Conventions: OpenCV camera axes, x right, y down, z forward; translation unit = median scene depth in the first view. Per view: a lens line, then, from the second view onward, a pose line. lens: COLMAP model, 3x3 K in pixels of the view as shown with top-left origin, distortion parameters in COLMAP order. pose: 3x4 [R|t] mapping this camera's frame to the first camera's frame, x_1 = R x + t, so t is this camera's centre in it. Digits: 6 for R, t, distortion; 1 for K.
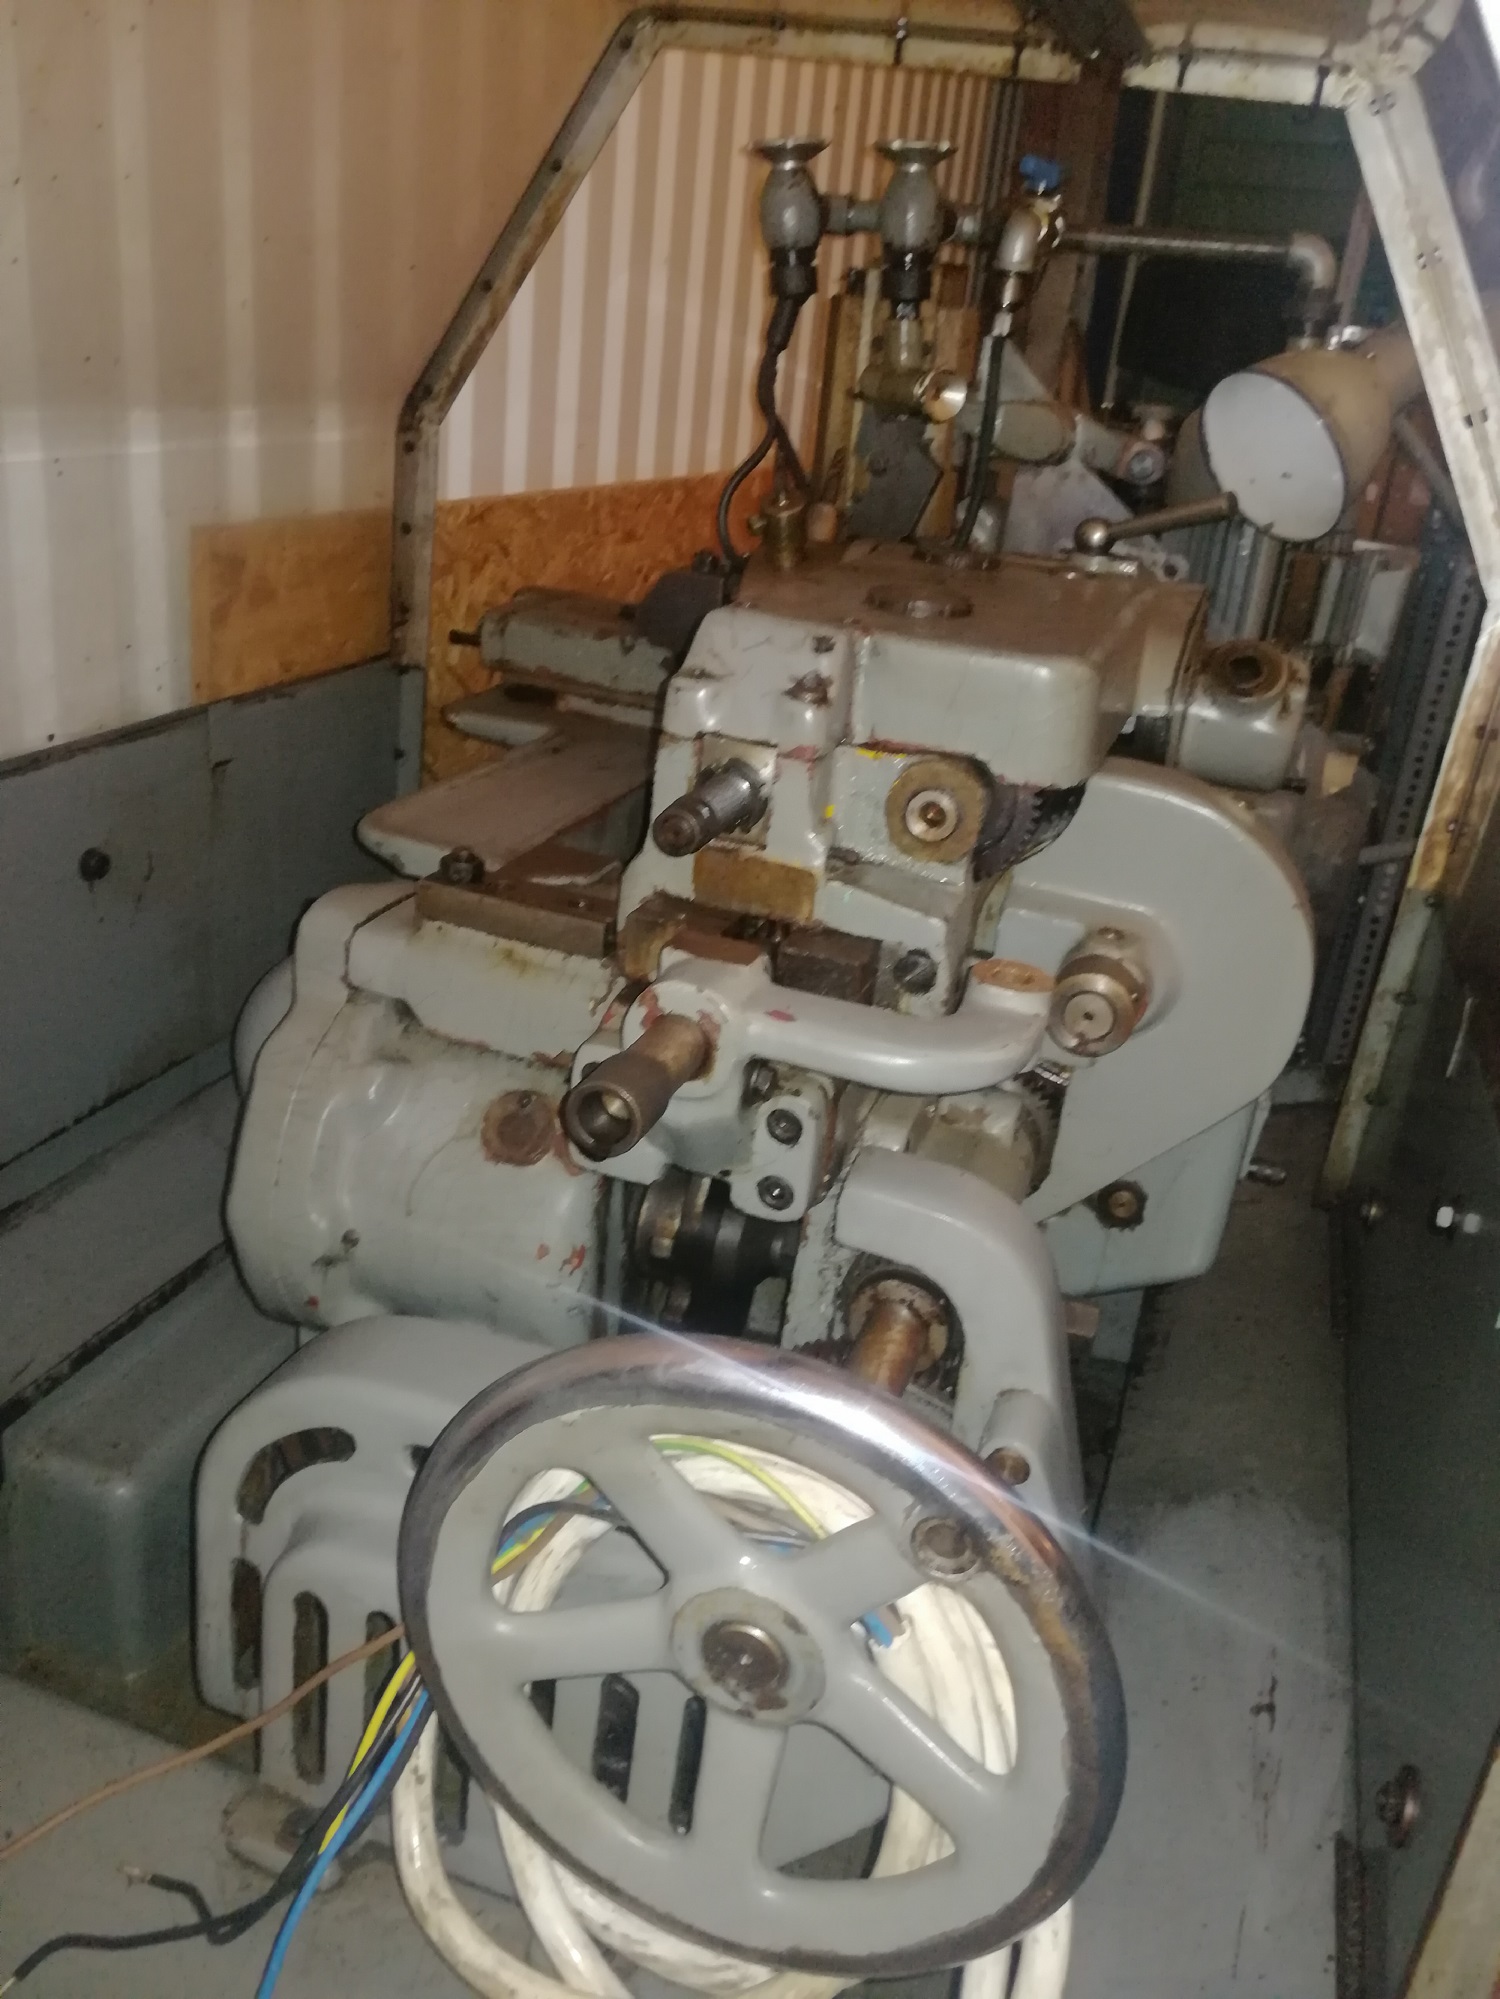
lens RADIAL K [[1557.5, 0, 749.0], [0, 1557.5, 999.2], [0, 0, 1]] dist [0.008040, -0.010628]
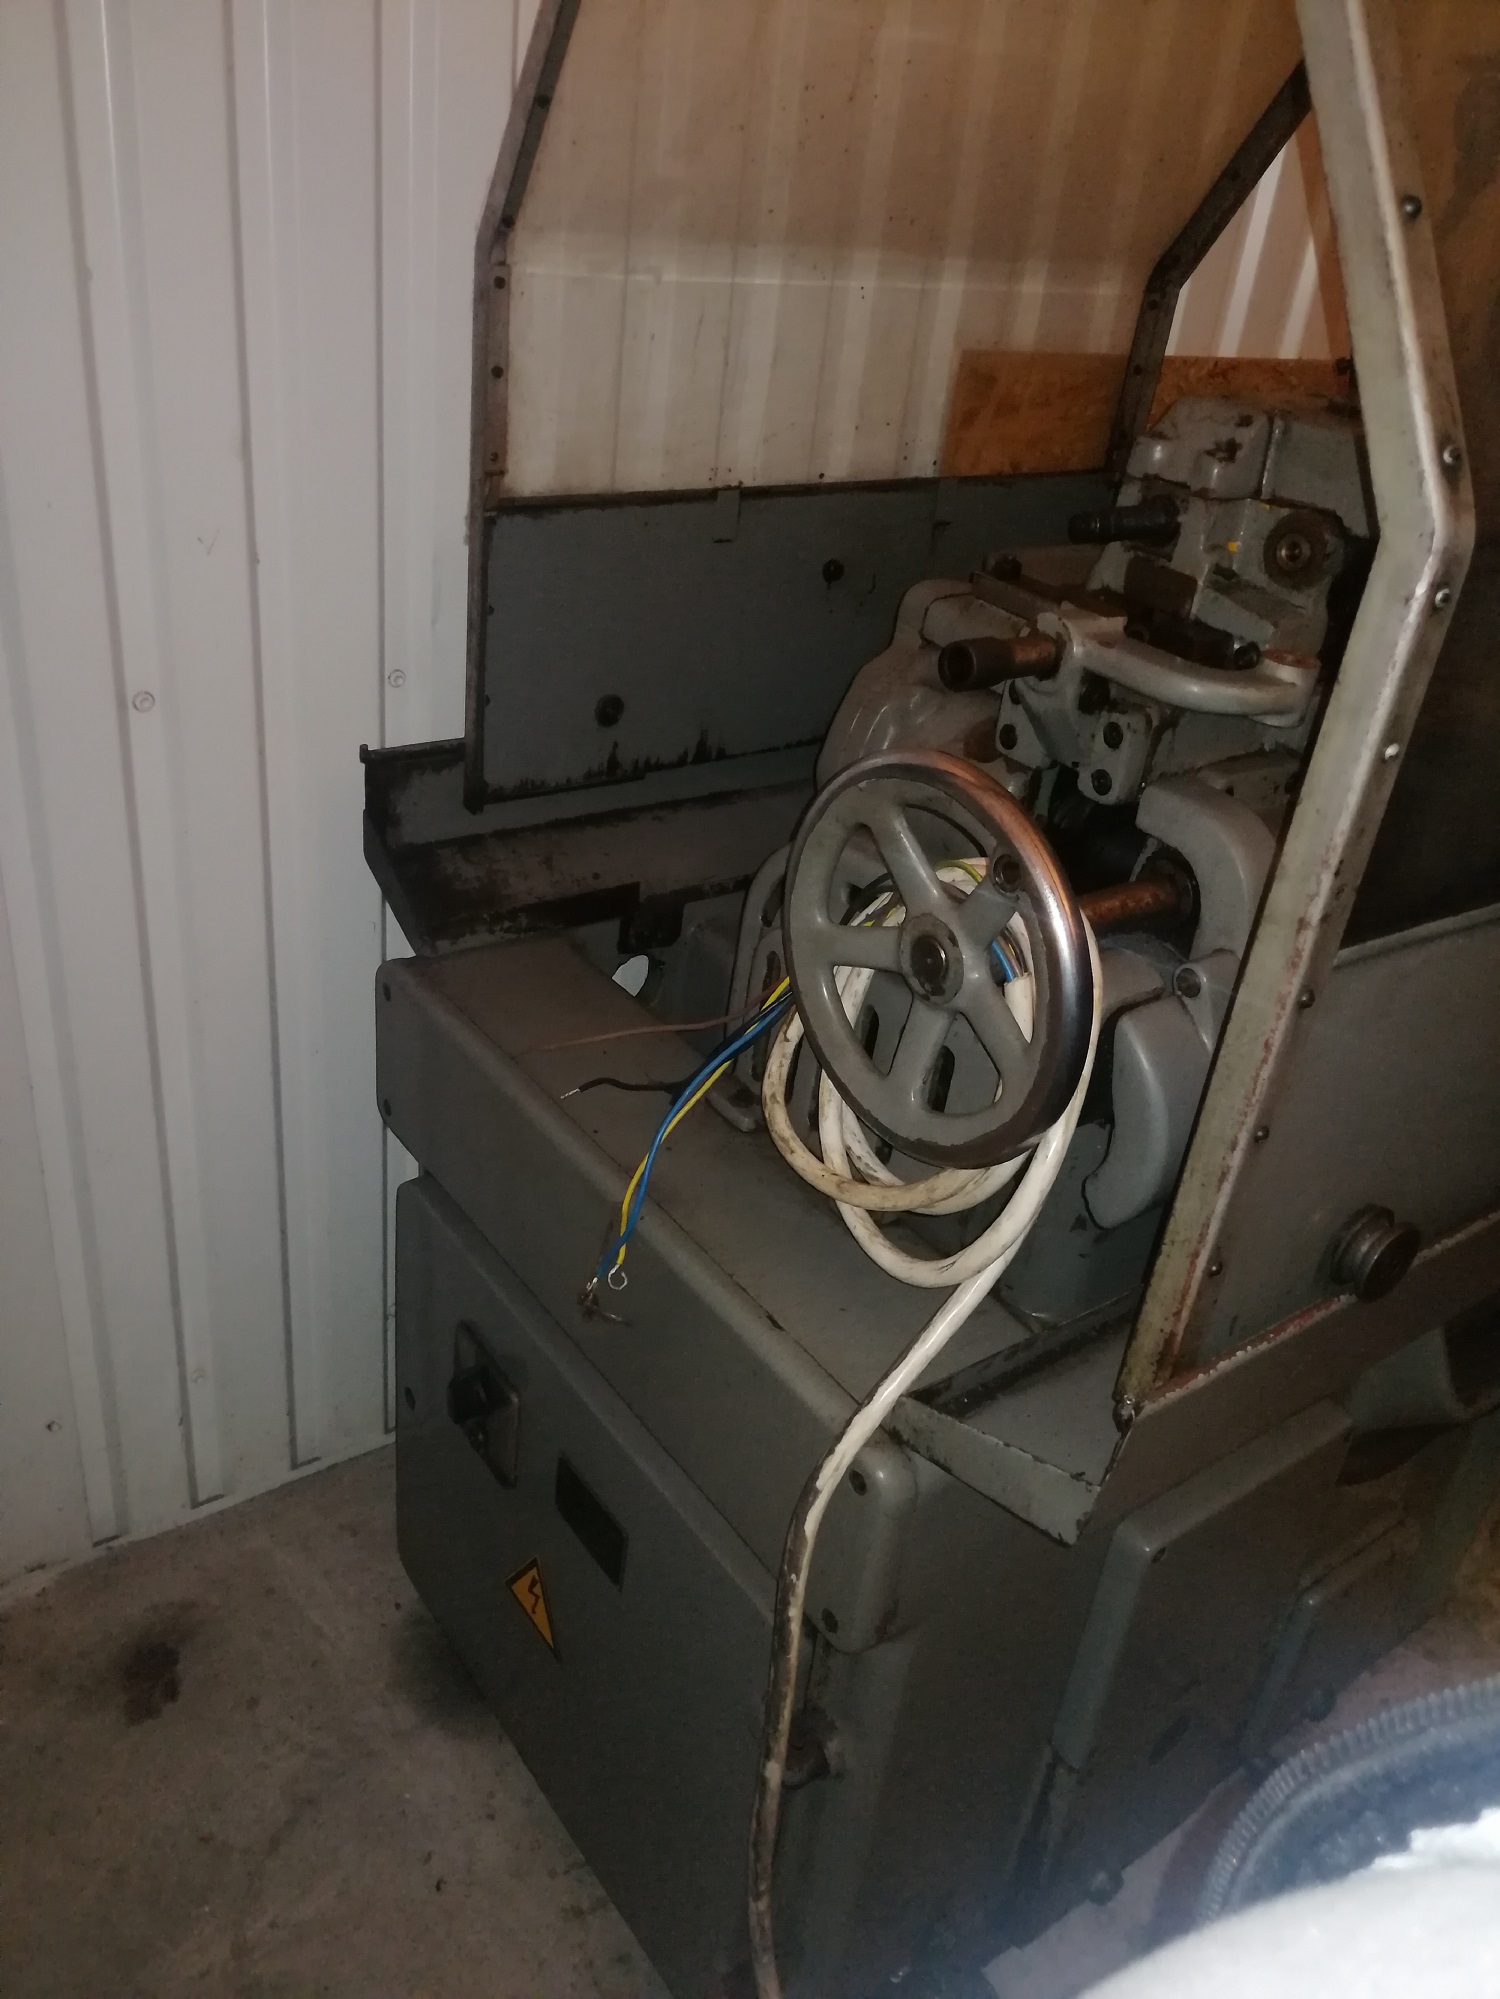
lens RADIAL K [[1557.5, 0, 746.5], [0, 1557.5, 998.9], [0, 0, 1]] dist [0.008040, -0.010628]
pose [[0.825491, 0.262697, -0.499555, 0.514033], [-0.239317, 0.964492, 0.111730, 0.228772], [0.511167, 0.027320, 0.859047, -0.440049]]
